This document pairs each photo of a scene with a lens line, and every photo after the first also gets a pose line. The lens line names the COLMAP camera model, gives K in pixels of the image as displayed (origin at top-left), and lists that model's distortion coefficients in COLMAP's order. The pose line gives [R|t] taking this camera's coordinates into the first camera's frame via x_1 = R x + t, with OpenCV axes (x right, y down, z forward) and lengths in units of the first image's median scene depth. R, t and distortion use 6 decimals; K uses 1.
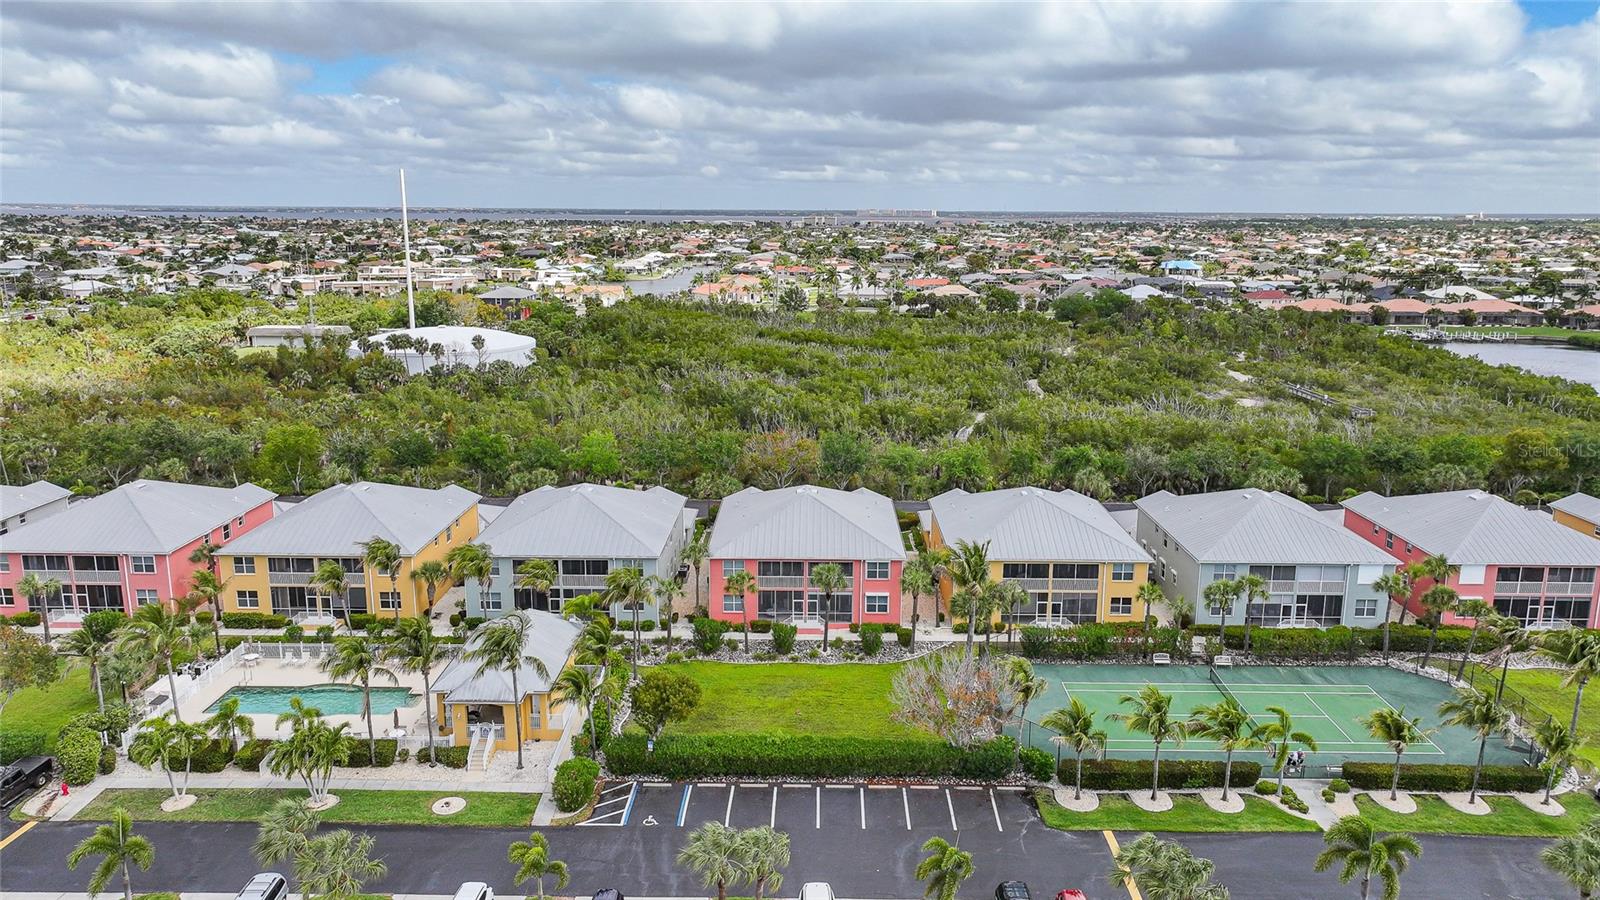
lens RADIAL K [[1141.0, 0, 805.6], [0, 1141.0, 453.0], [0, 0, 1]] dist [0.001540, 0.014045]
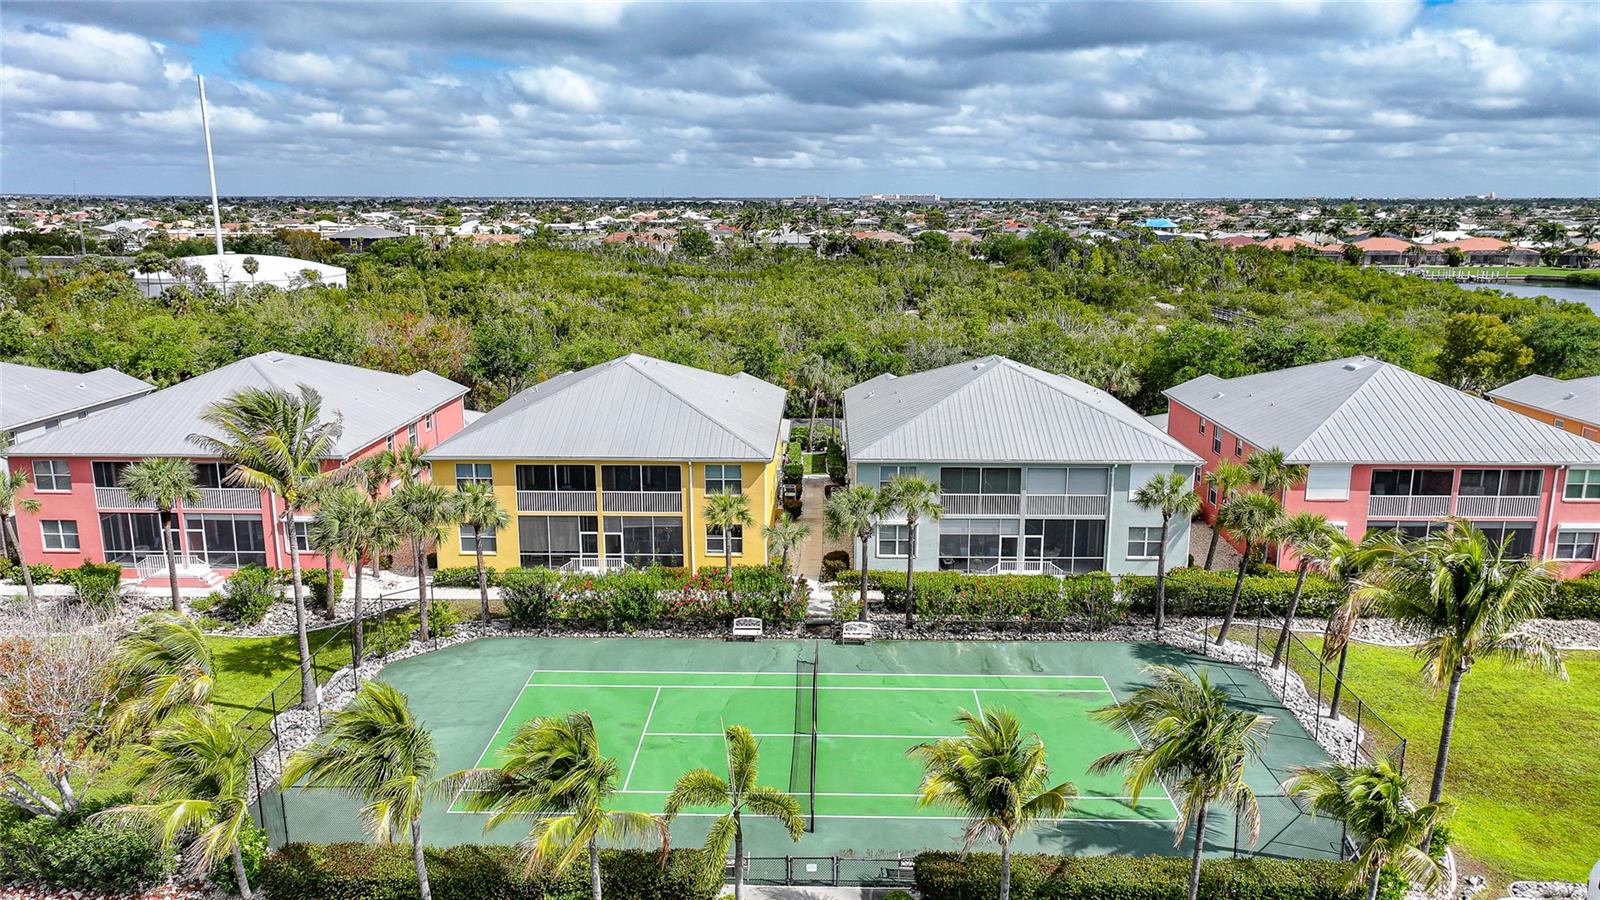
lens RADIAL K [[1141.0, 0, 803.9], [0, 1141.0, 452.0], [0, 0, 1]] dist [0.001540, 0.014045]
pose [[0.999955, -0.000930, -0.009472, 0.323005], [0.001012, 0.999962, 0.008696, 0.084892], [0.009464, -0.008705, 0.999917, 0.422184]]
